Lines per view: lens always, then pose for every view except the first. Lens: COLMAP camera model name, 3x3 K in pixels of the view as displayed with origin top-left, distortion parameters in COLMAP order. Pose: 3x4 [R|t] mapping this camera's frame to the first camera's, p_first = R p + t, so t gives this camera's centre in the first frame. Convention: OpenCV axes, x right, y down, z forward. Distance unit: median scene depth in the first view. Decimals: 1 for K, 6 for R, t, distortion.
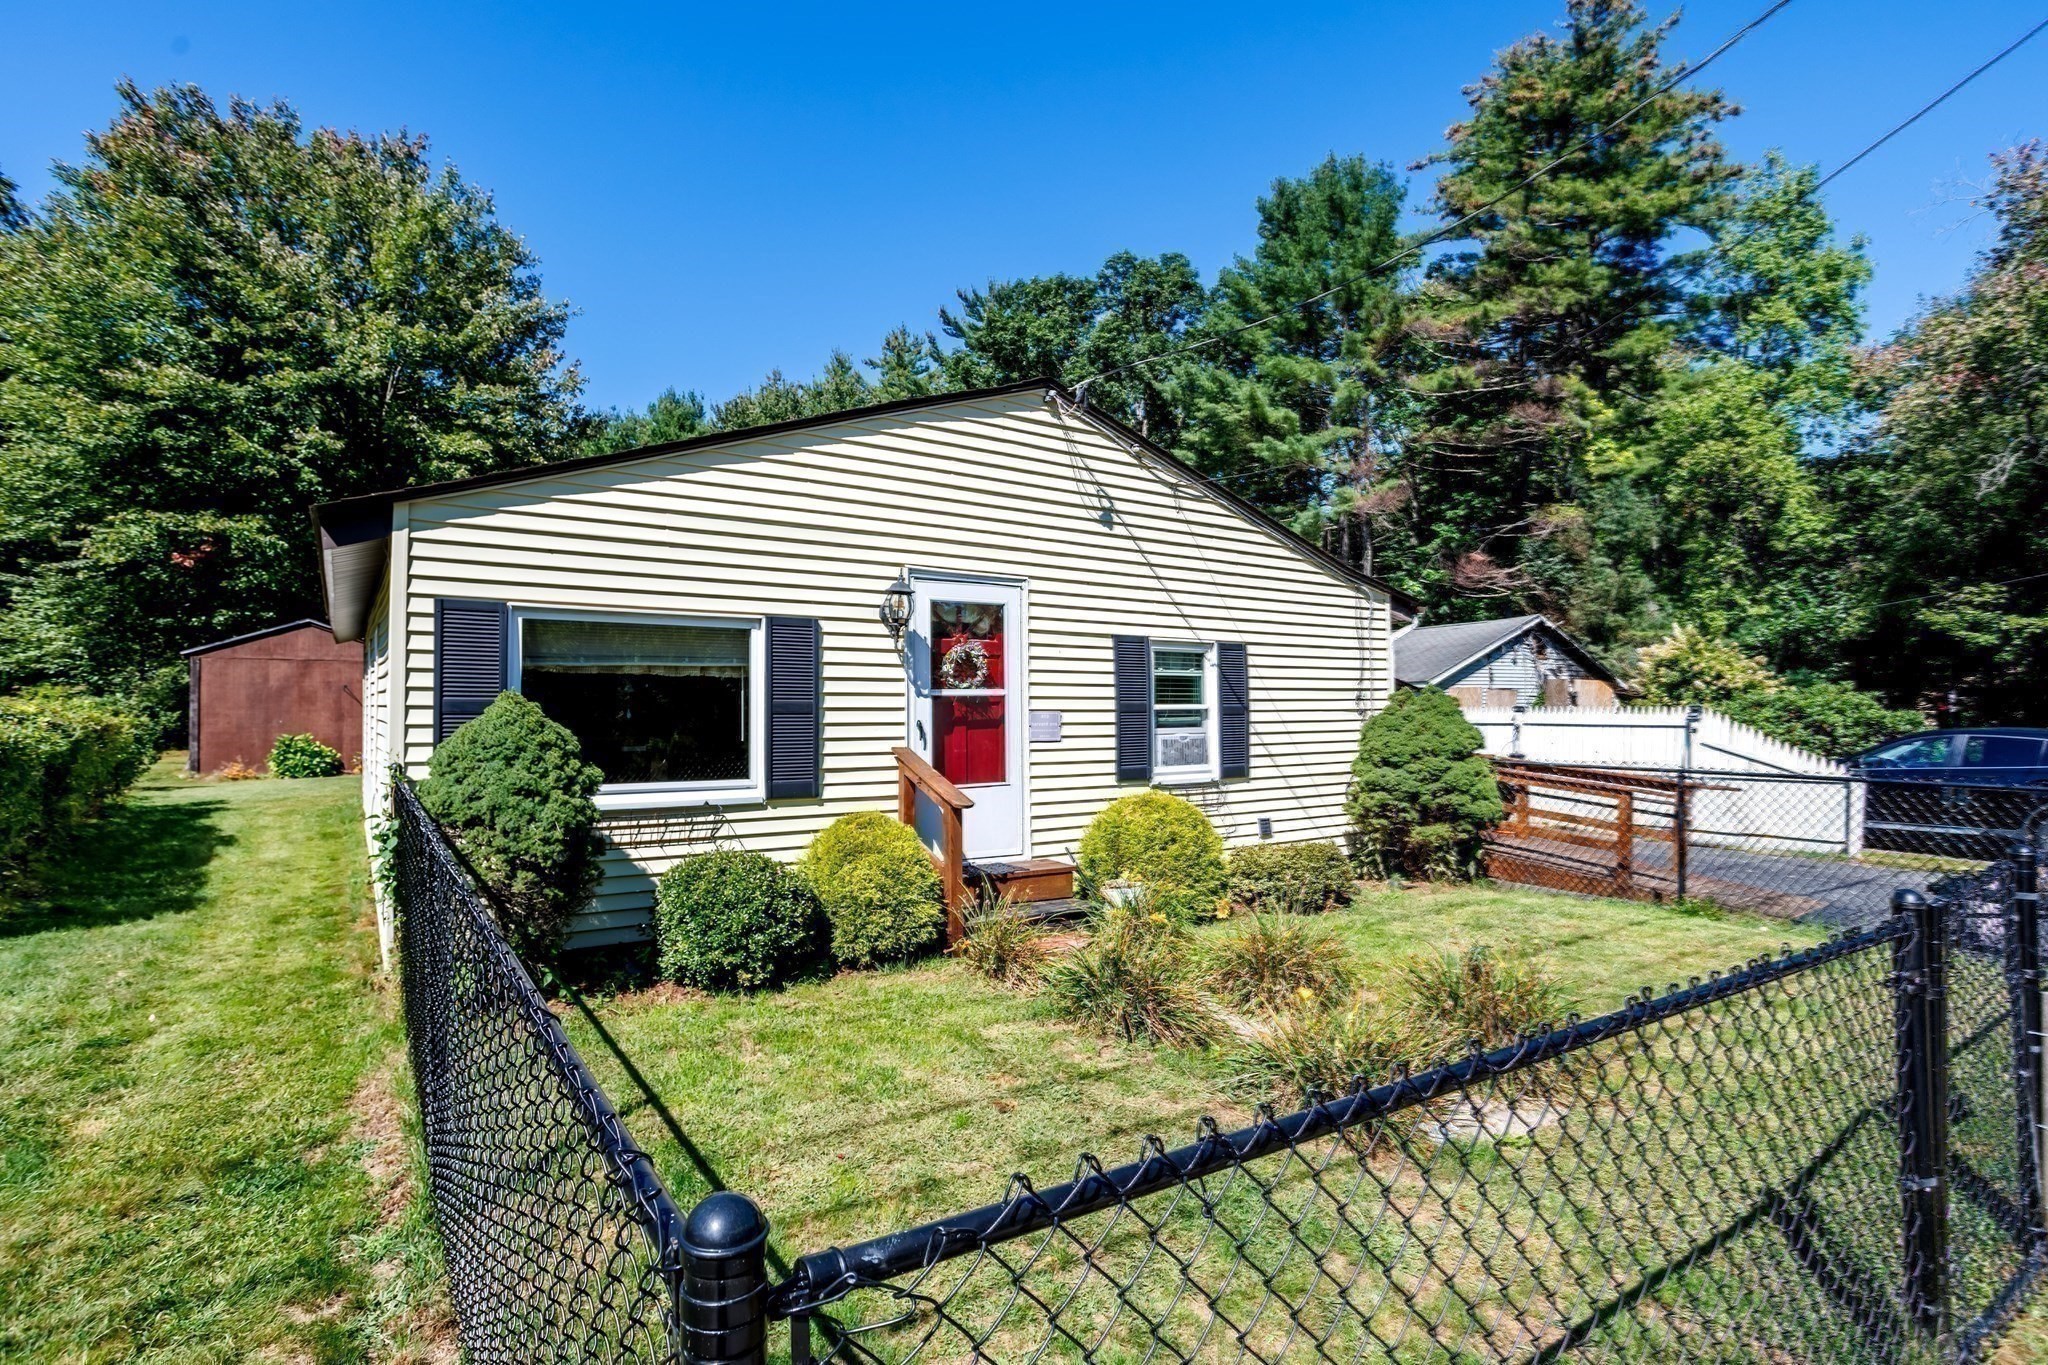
lens RADIAL K [[1022.0, 0, 1019.5], [0, 1022.0, 710.6], [0, 0, 1]] dist [-0.051174, 0.024294]
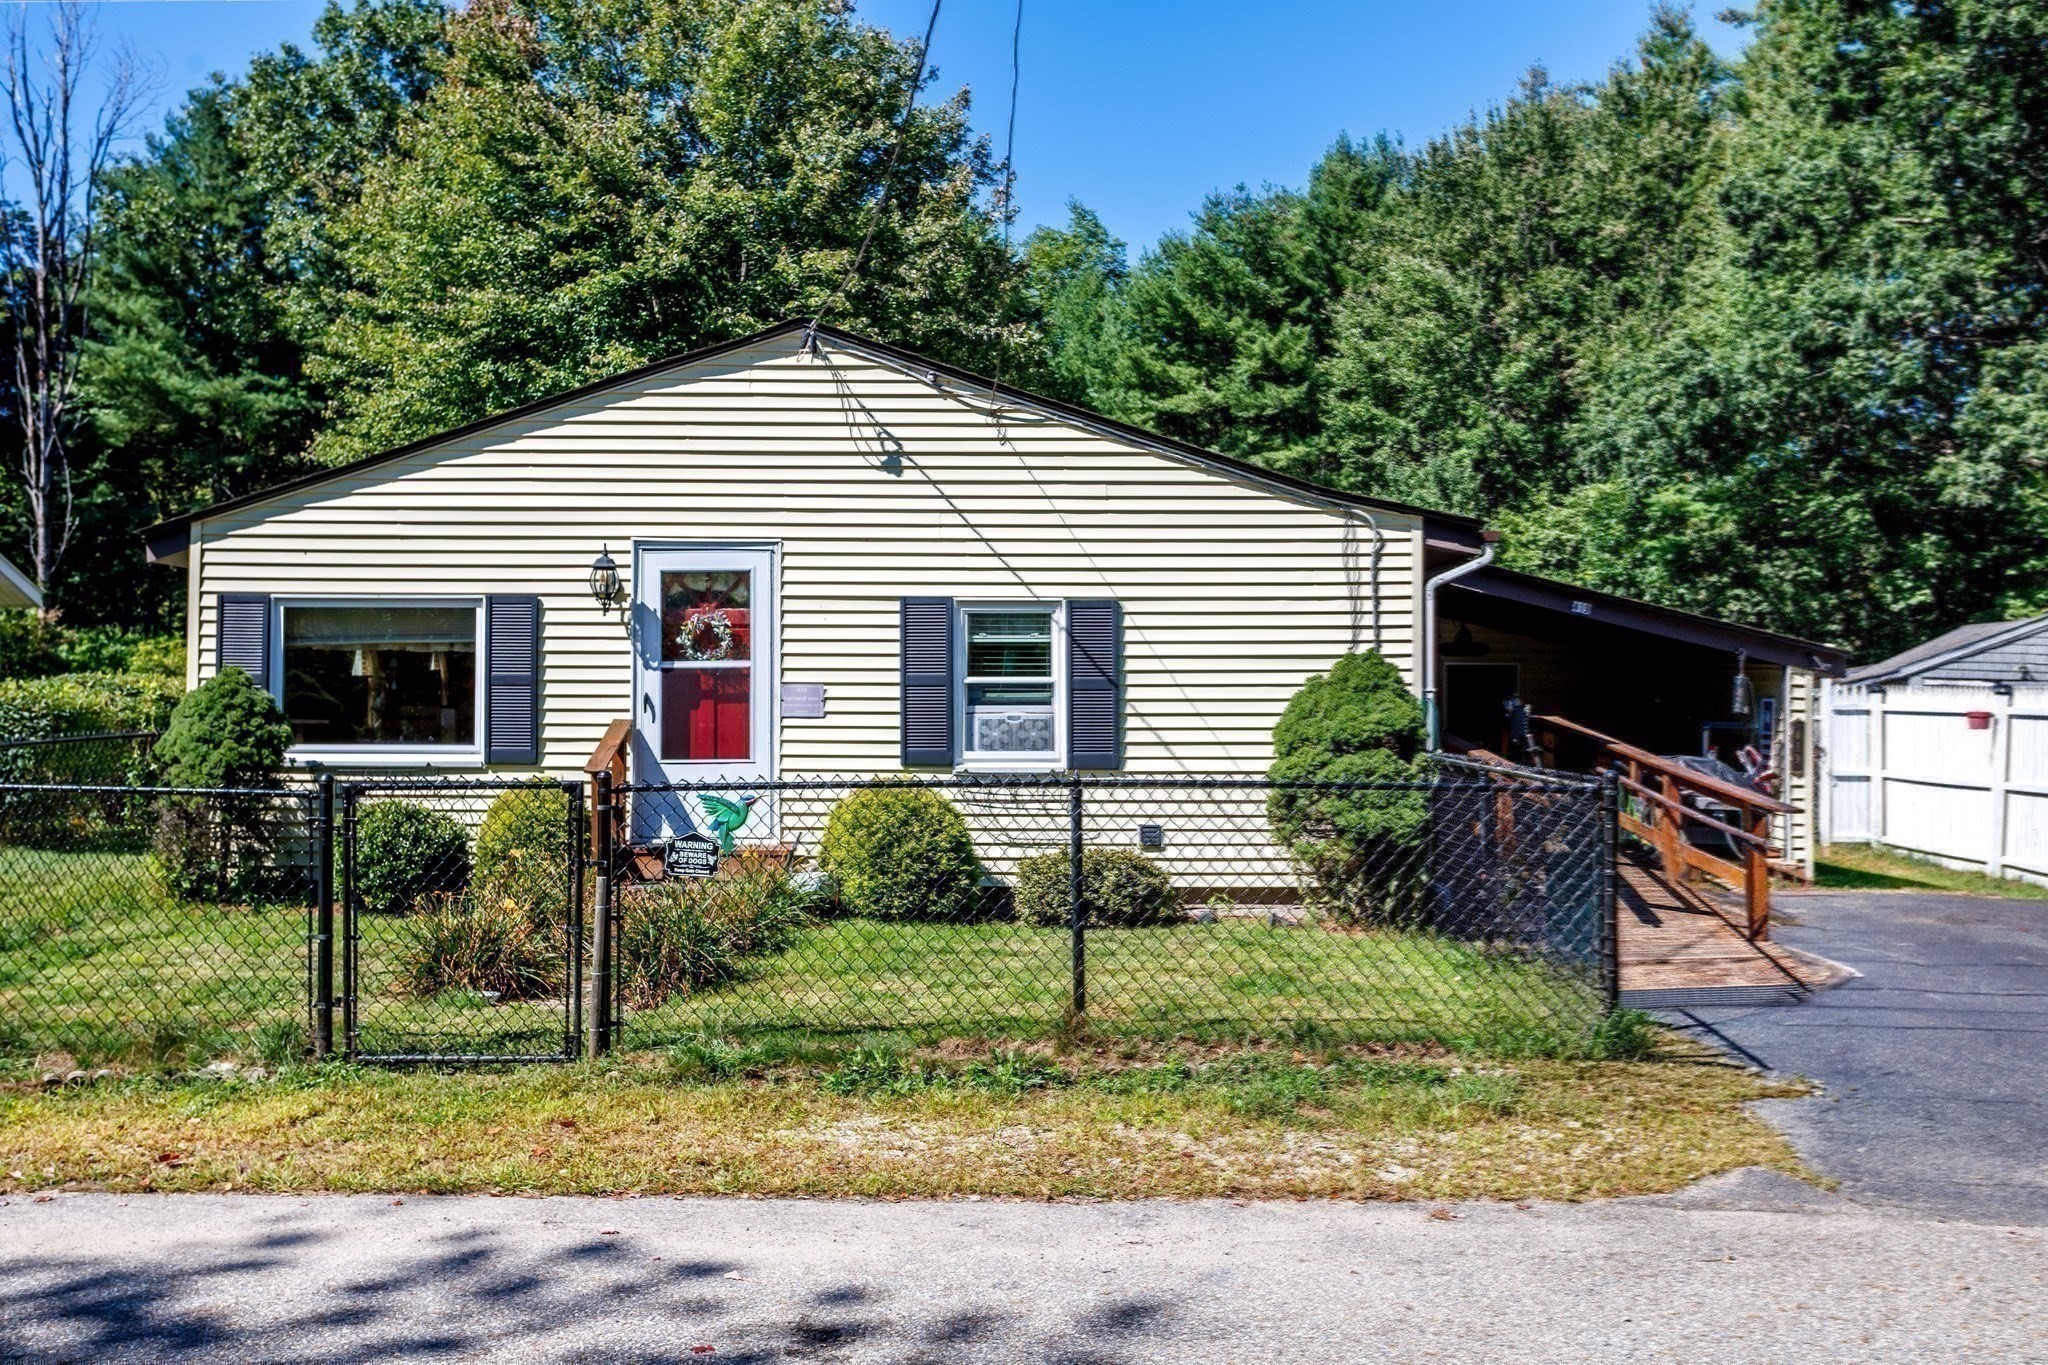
lens RADIAL K [[2042.1, 0, 993.5], [0, 2042.1, 706.2], [0, 0, 1]] dist [0.004836, 0.032823]
pose [[0.808808, 0.005300, -0.588050, 1.033851], [-0.004208, 0.999986, 0.003224, 0.011163], [0.588058, -0.000133, 0.808818, -0.313810]]
